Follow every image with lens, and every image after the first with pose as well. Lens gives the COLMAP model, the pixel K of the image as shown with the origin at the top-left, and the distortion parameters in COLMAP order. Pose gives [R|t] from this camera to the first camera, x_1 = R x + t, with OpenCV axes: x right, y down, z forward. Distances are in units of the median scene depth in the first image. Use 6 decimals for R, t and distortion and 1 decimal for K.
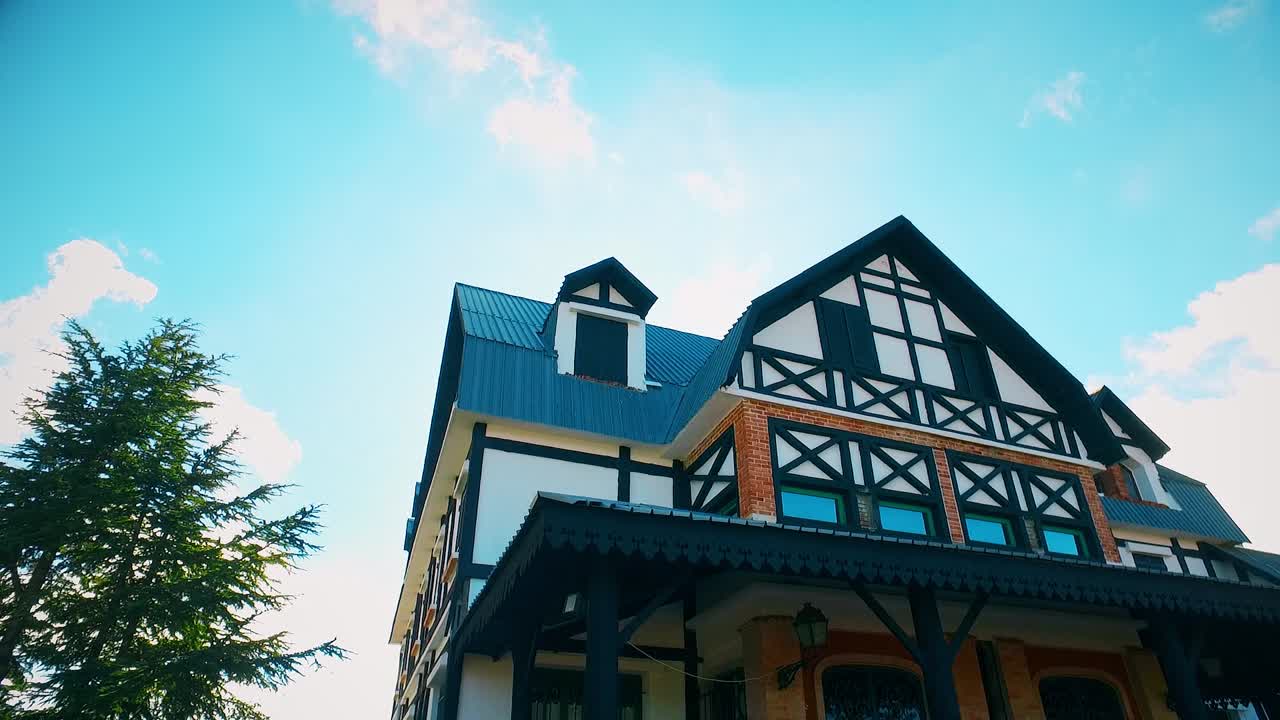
lens RADIAL K [[775.4, 0, 640.0], [0, 775.4, 360.0], [0, 0, 1]] dist [-0.126212, 0.089209]
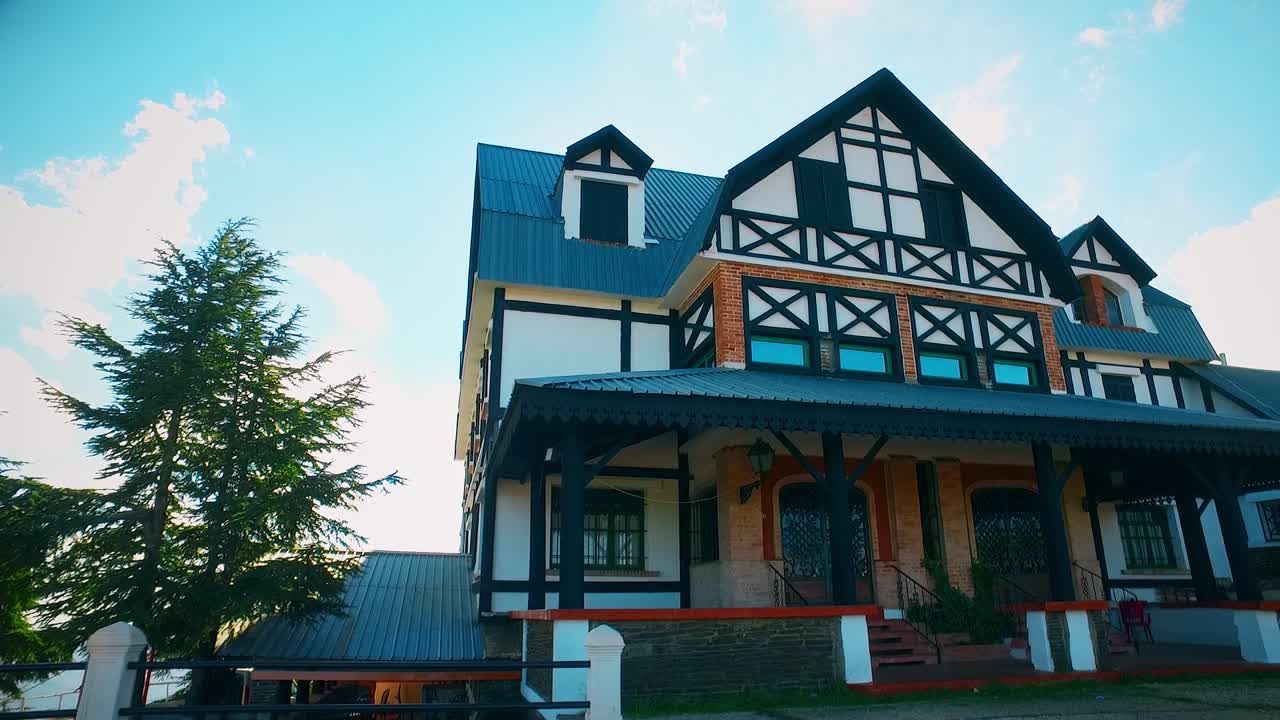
lens RADIAL K [[775.4, 0, 640.0], [0, 775.4, 360.0], [0, 0, 1]] dist [-0.126212, 0.089209]
pose [[0.995849, -0.032411, -0.085055, 0.100712], [0.052817, 0.966806, 0.249993, -0.093623], [0.074129, -0.253448, 0.964505, -0.141776]]
